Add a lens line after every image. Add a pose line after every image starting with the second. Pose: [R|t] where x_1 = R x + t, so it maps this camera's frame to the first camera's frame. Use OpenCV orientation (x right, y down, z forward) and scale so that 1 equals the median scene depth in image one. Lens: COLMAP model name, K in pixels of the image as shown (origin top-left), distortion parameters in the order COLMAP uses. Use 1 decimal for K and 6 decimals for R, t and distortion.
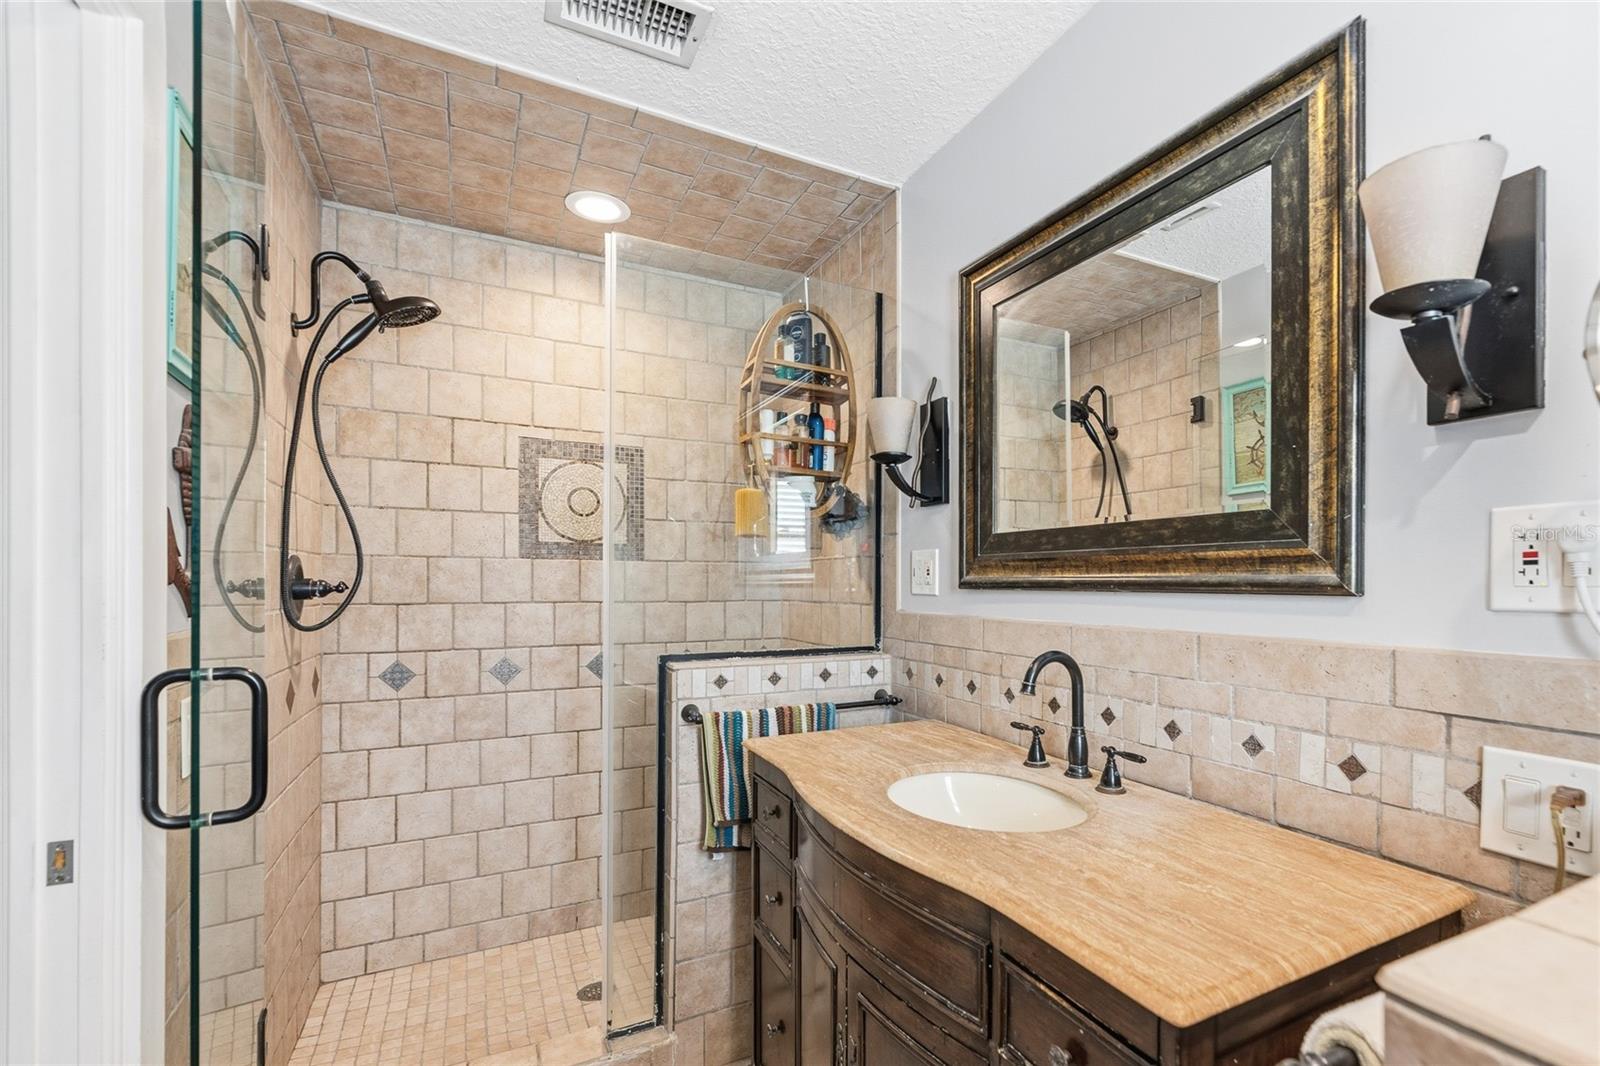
lens RADIAL K [[728.4, 0, 881.2], [0, 728.4, 588.8], [0, 0, 1]] dist [-0.002073, -0.000267]
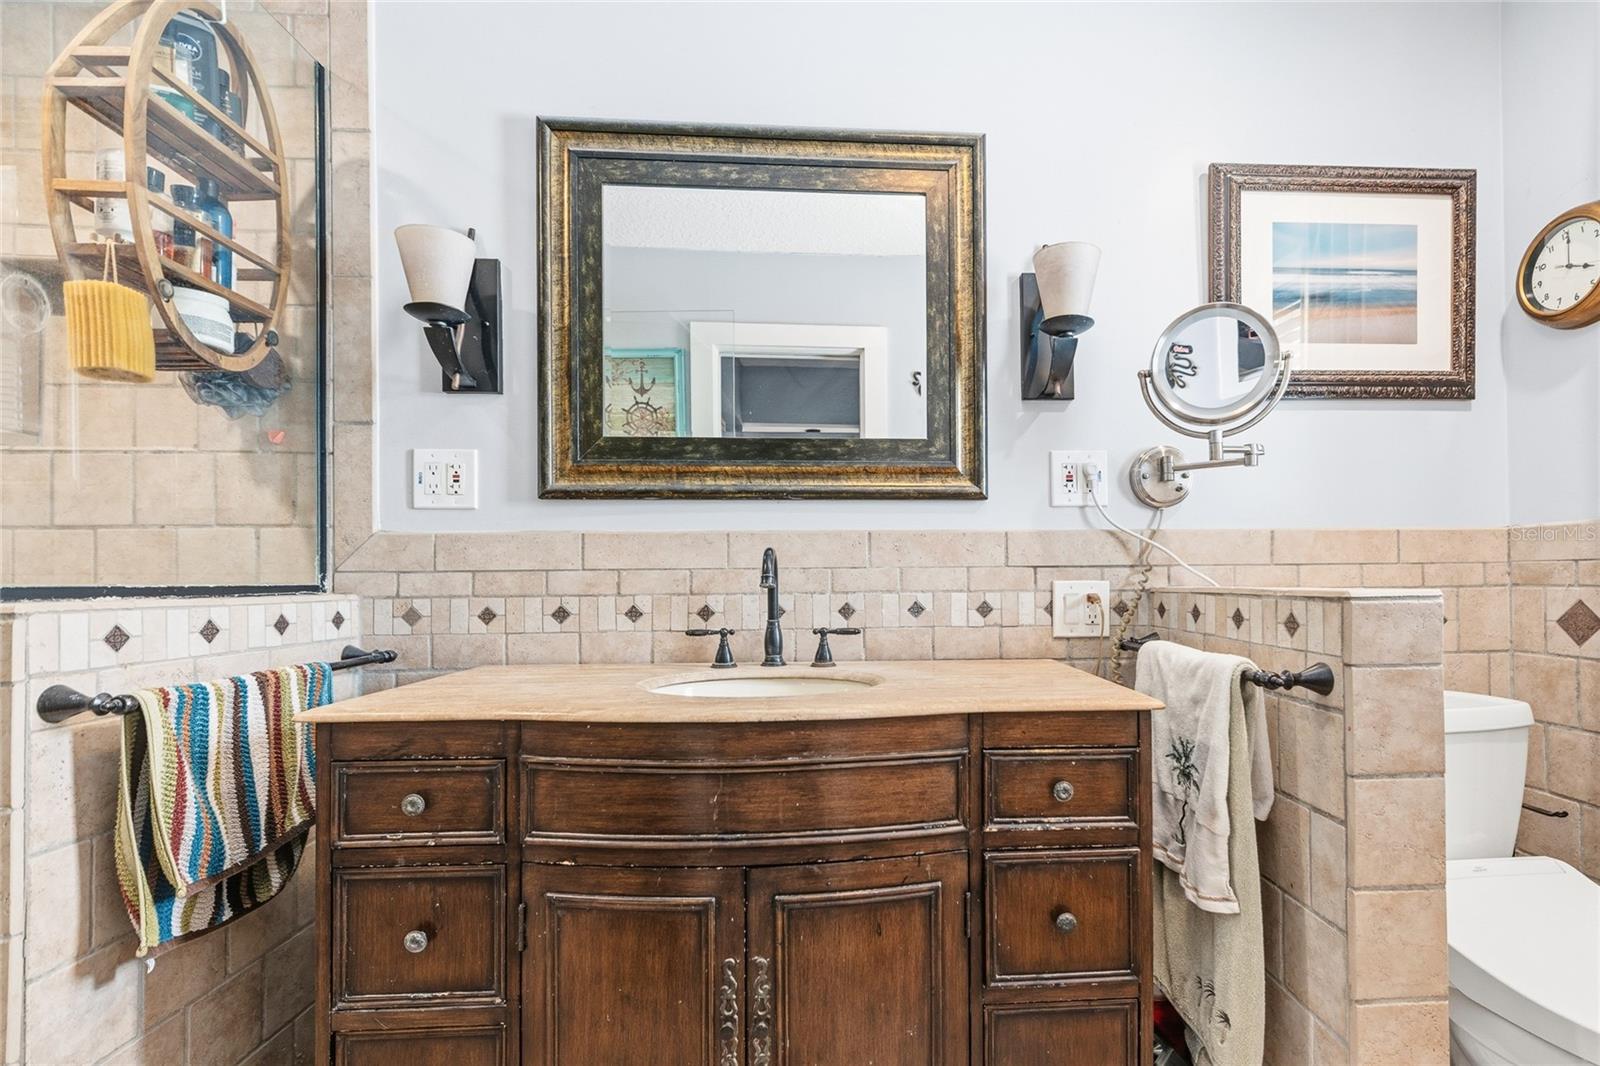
lens RADIAL K [[731.3, 0, 847.4], [0, 731.3, 578.8], [0, 0, 1]] dist [-0.001232, 0.014736]
pose [[0.431153, -0.001789, 0.902277, -0.751230], [0.015572, 0.999864, -0.005459, 0.154159], [-0.902145, 0.016404, 0.431122, 0.490145]]
